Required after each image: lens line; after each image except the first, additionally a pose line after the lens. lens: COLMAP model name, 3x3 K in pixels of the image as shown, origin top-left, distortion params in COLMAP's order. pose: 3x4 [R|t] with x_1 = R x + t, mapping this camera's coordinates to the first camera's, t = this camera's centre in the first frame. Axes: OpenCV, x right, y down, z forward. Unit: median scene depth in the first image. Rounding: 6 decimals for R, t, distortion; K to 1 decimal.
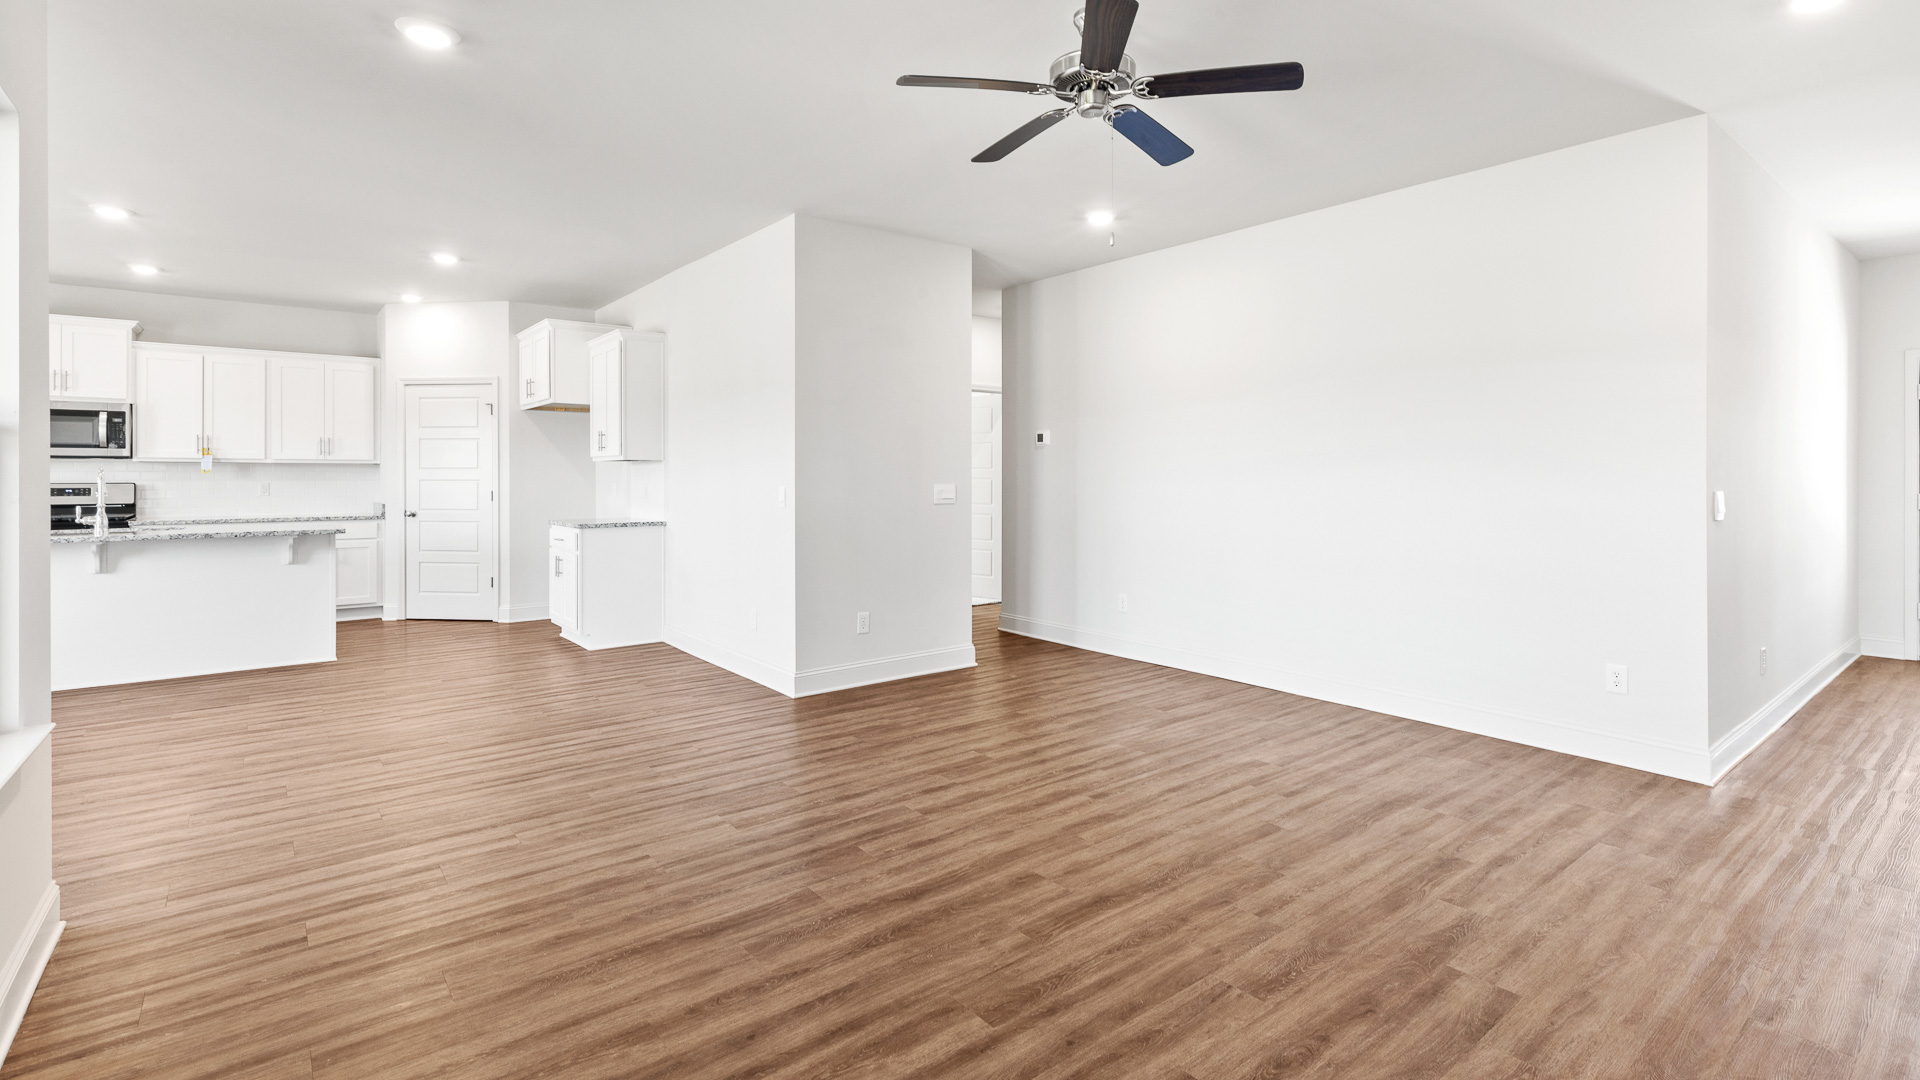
lens RADIAL K [[869.7, 0, 979.9], [0, 869.7, 515.4], [0, 0, 1]] dist [0.002201, -0.001266]
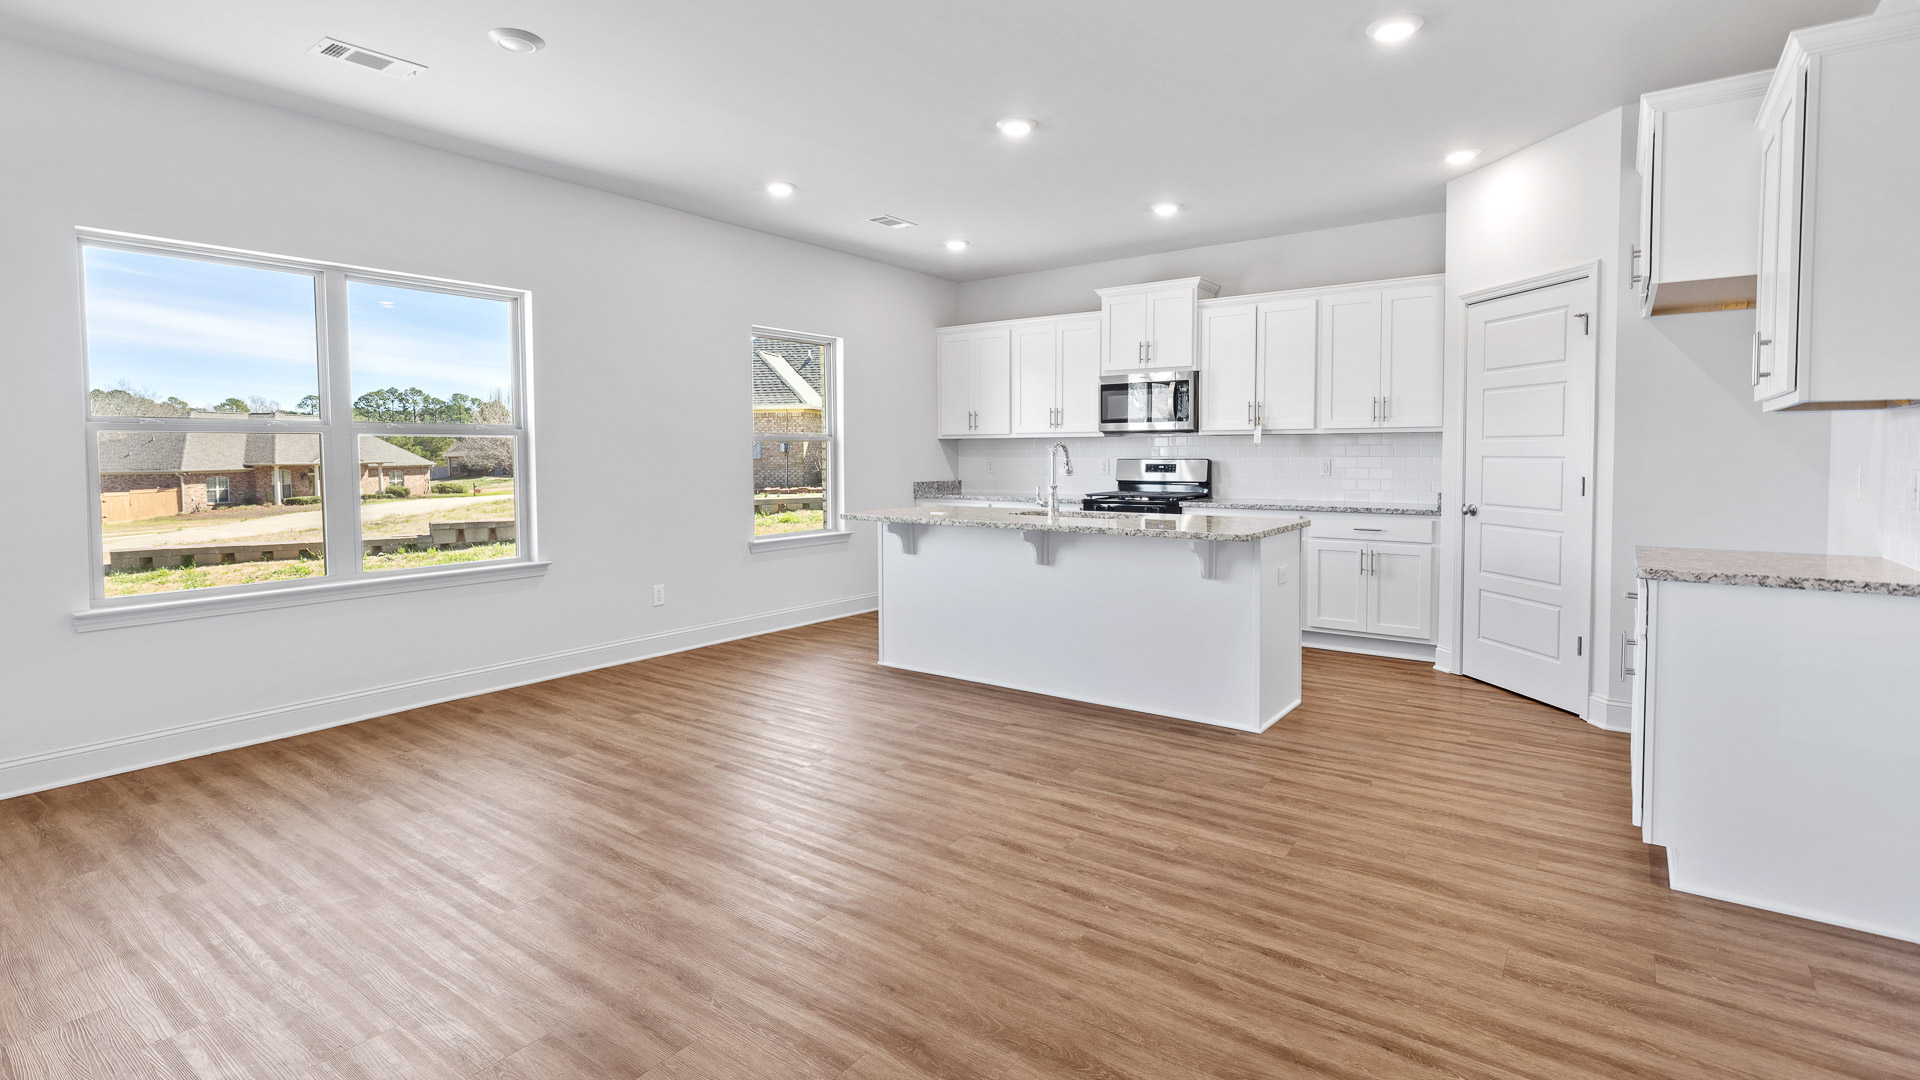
lens RADIAL K [[937.3, 0, 941.2], [0, 937.3, 477.2], [0, 0, 1]] dist [0.004096, 0.000189]
pose [[0.257983, 0.024665, -0.965835, -0.139840], [-0.039574, 0.999105, 0.014944, -0.028678], [0.965339, 0.034367, 0.258728, 0.636079]]
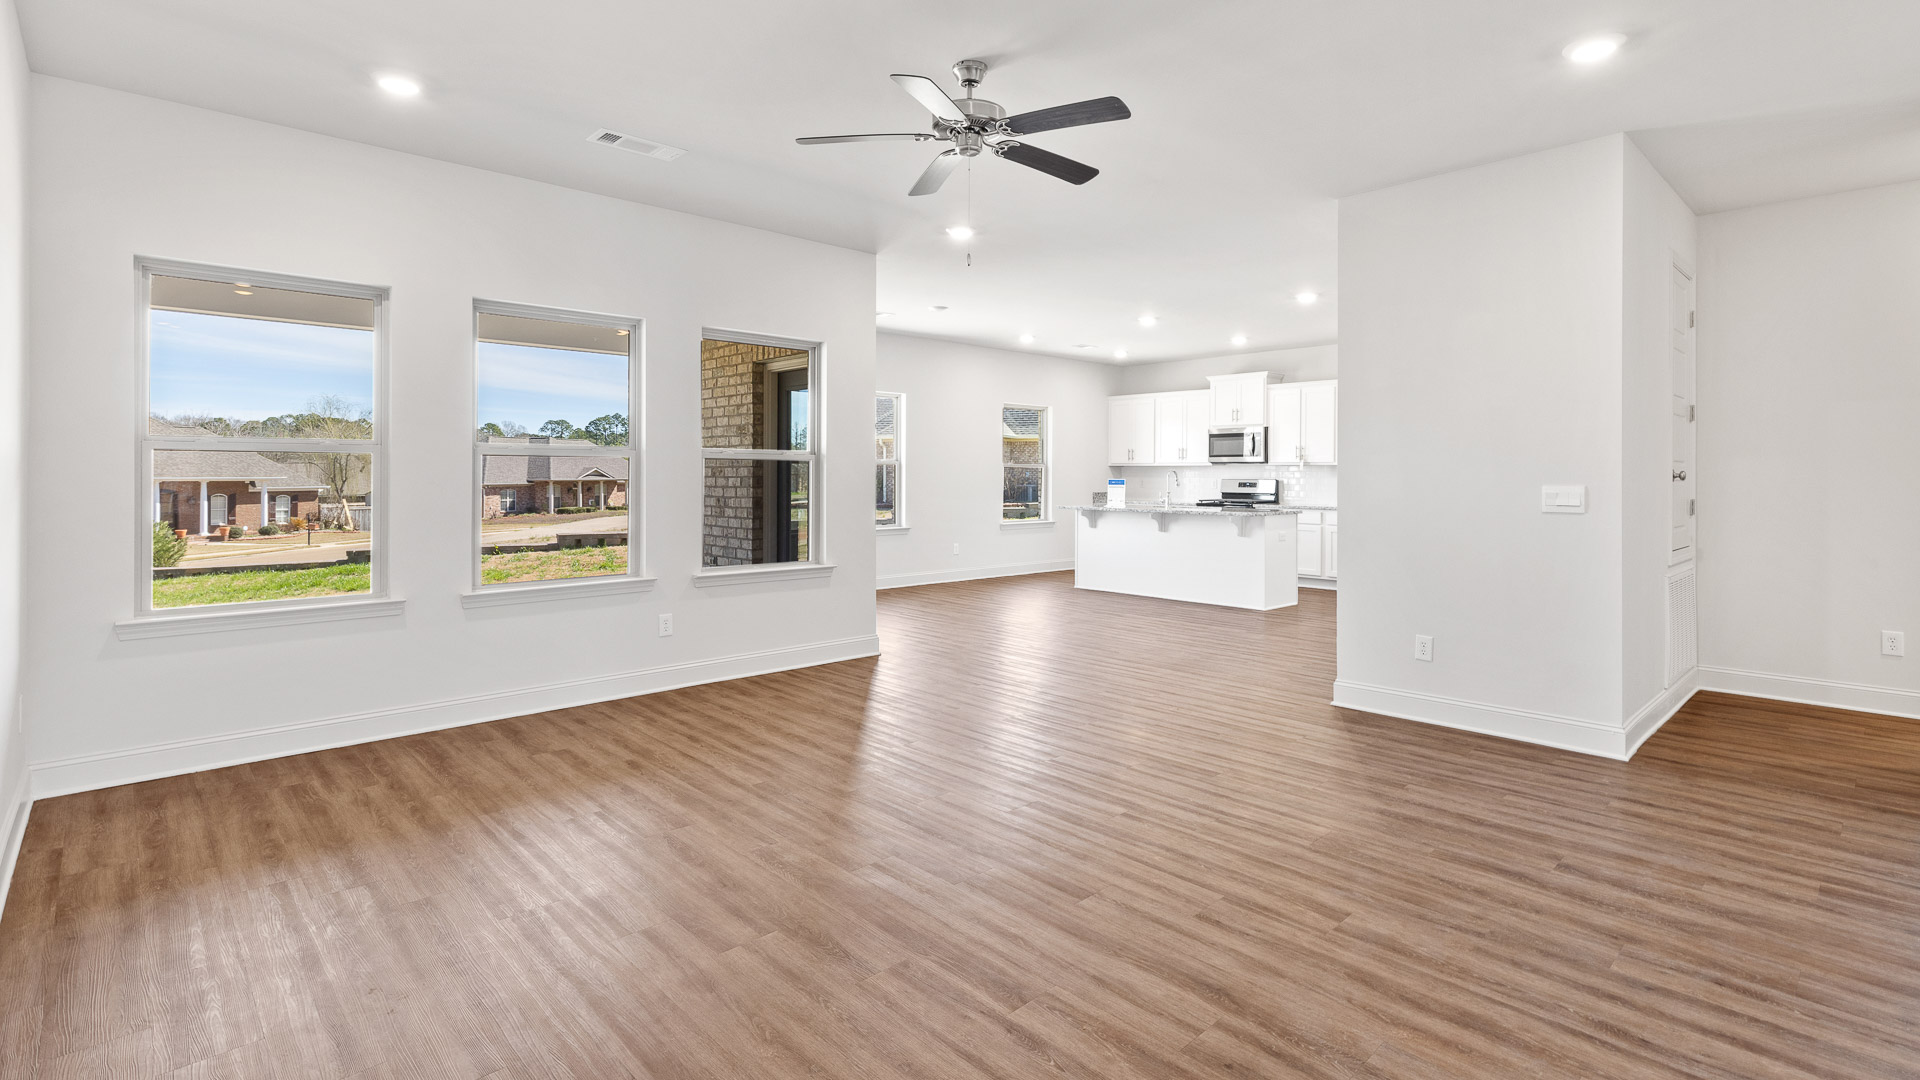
lens RADIAL K [[890.4, 0, 948.2], [0, 890.4, 476.8], [0, 0, 1]] dist [0.010519, -0.000090]
pose [[0.072130, 0.003463, -0.997389, 0.654138], [-0.050337, 0.998732, -0.000172, -0.017559], [0.996124, 0.050218, 0.072213, 0.441504]]
